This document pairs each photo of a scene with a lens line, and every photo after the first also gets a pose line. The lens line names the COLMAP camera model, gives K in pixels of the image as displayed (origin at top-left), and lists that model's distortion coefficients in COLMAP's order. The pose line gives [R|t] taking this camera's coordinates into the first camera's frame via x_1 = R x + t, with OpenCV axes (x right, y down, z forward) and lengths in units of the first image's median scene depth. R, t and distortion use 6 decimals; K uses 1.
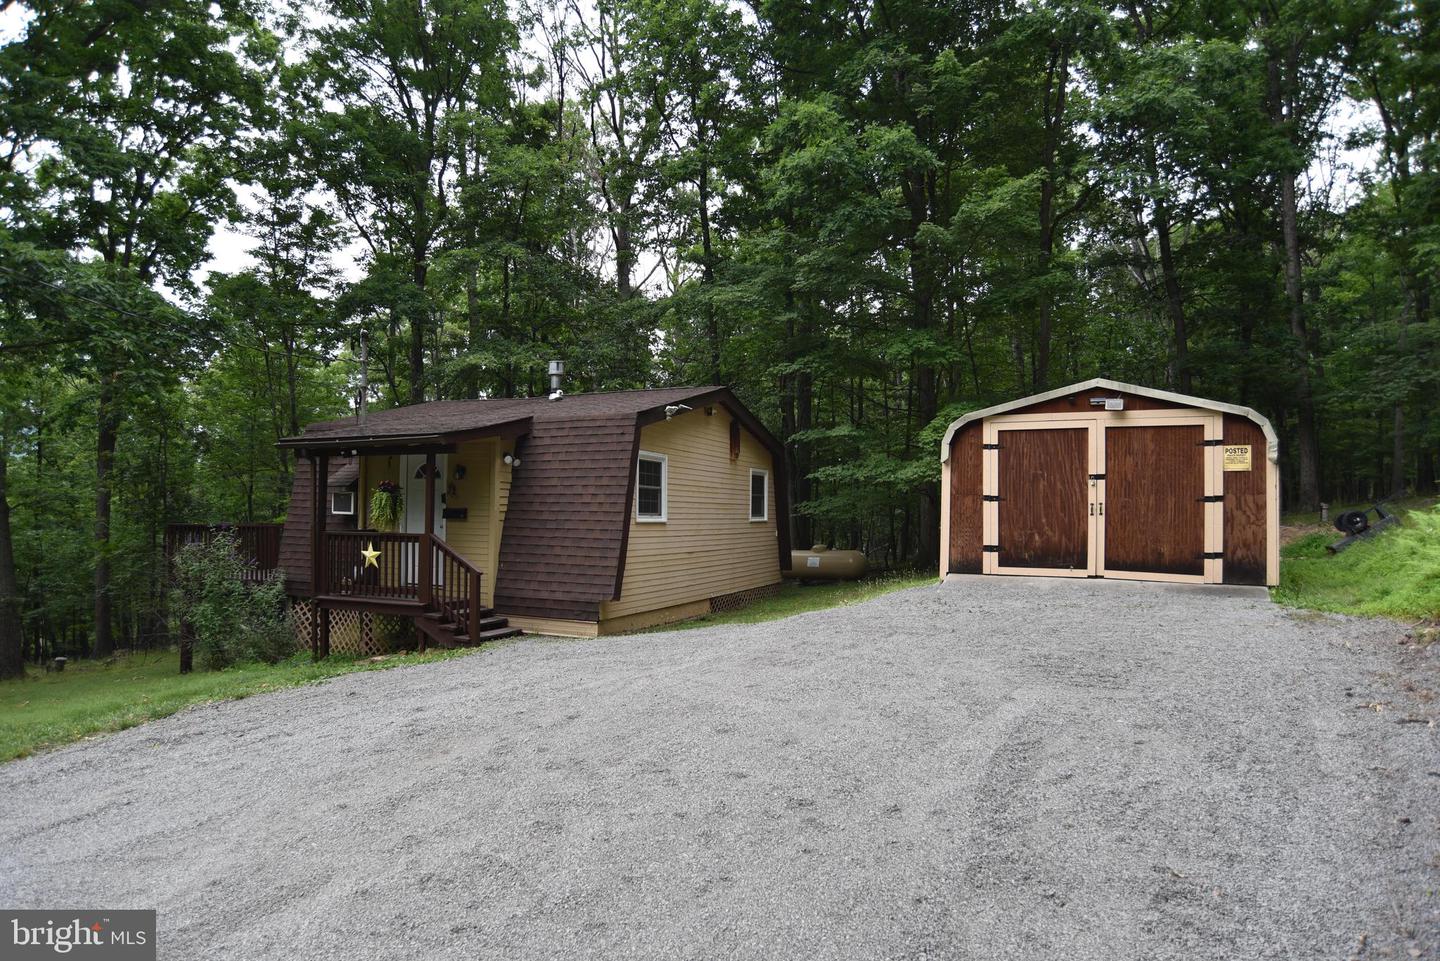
lens RADIAL K [[871.5, 0, 718.0], [0, 871.5, 484.8], [0, 0, 1]] dist [-0.061820, 0.001299]
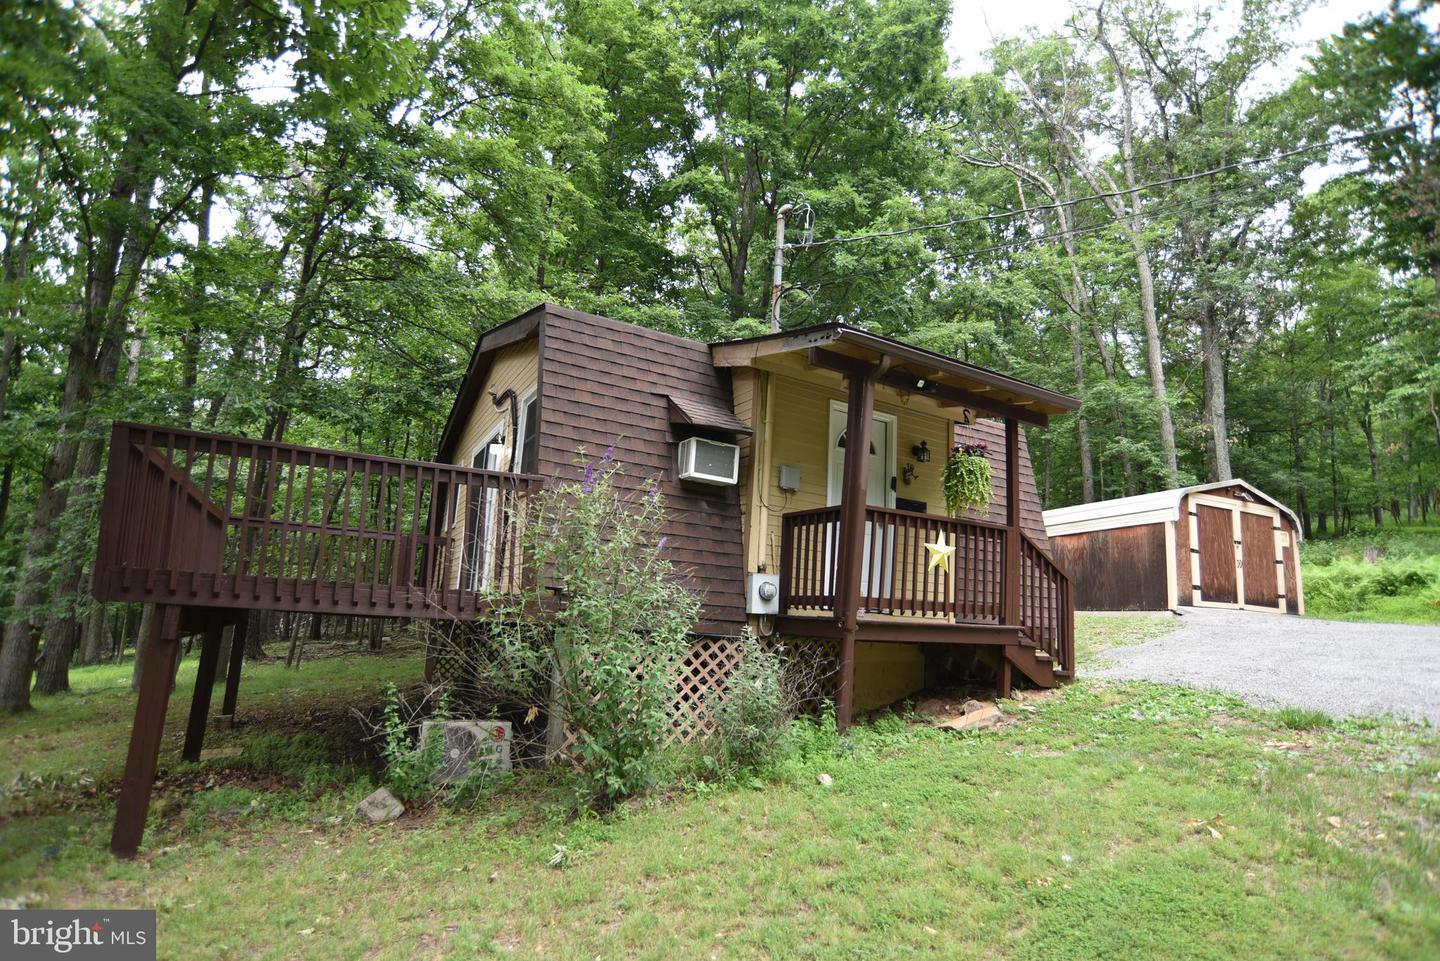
lens RADIAL K [[756.5, 0, 720.0], [0, 756.5, 480.5], [0, 0, 1]] dist [-0.102327, 0.052911]
pose [[0.609523, 0.171952, 0.773895, -1.066588], [-0.078420, 0.984484, -0.156979, 0.147344], [-0.788880, 0.034993, 0.613550, 0.879764]]
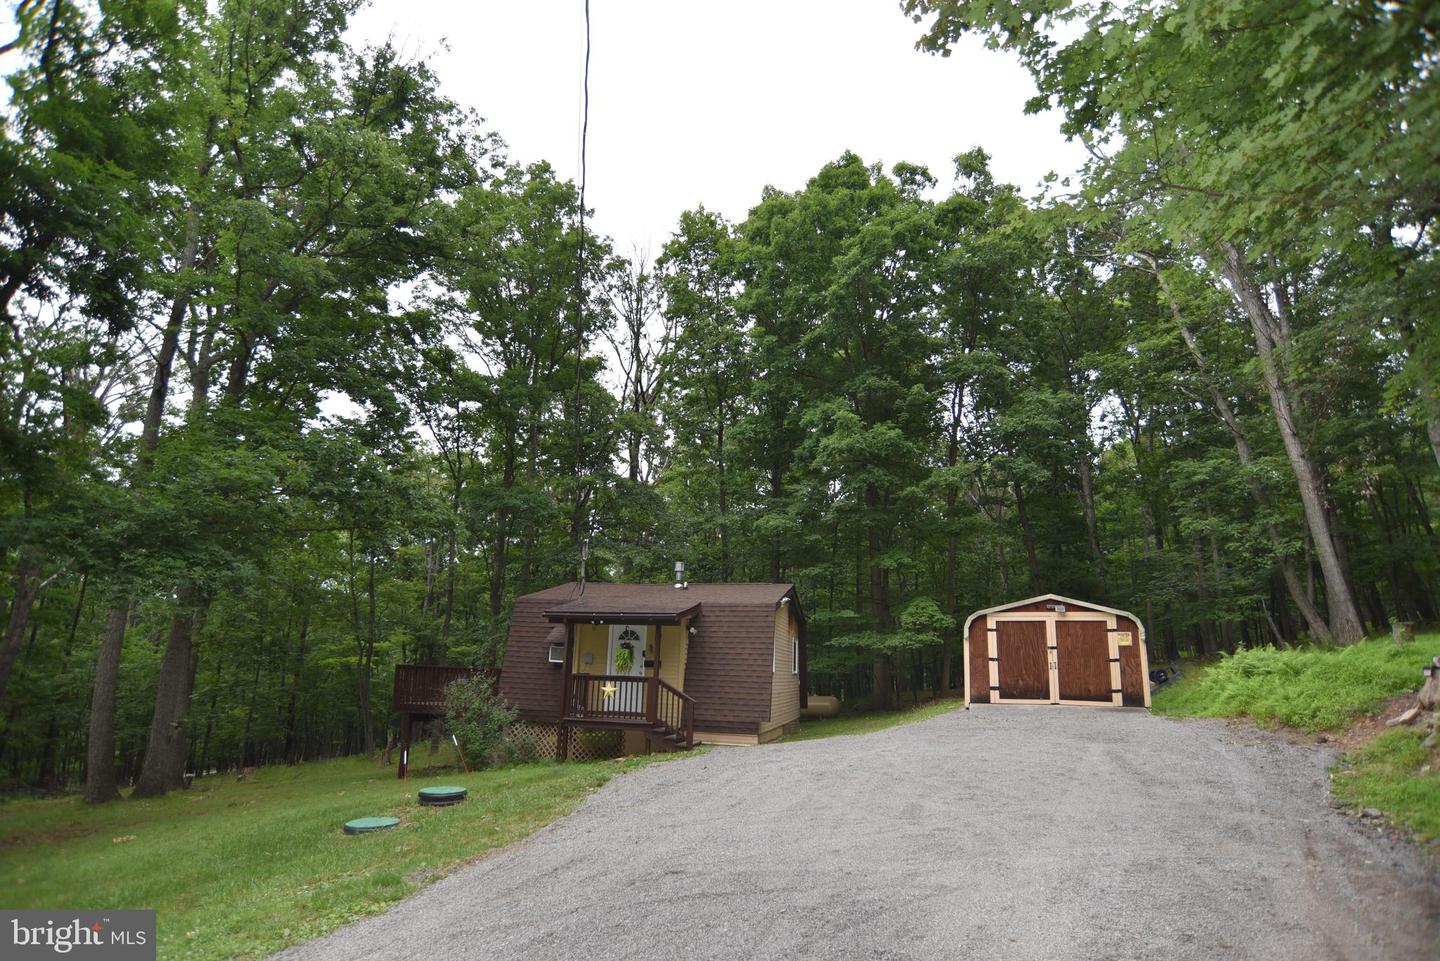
lens RADIAL K [[756.5, 0, 720.0], [0, 756.5, 480.5], [0, 0, 1]] dist [-0.102327, 0.052911]
pose [[0.983937, 0.062741, 0.167130, -0.511939], [-0.025359, 0.975835, -0.217031, 0.002470], [-0.176708, 0.209307, 0.961751, -0.438316]]
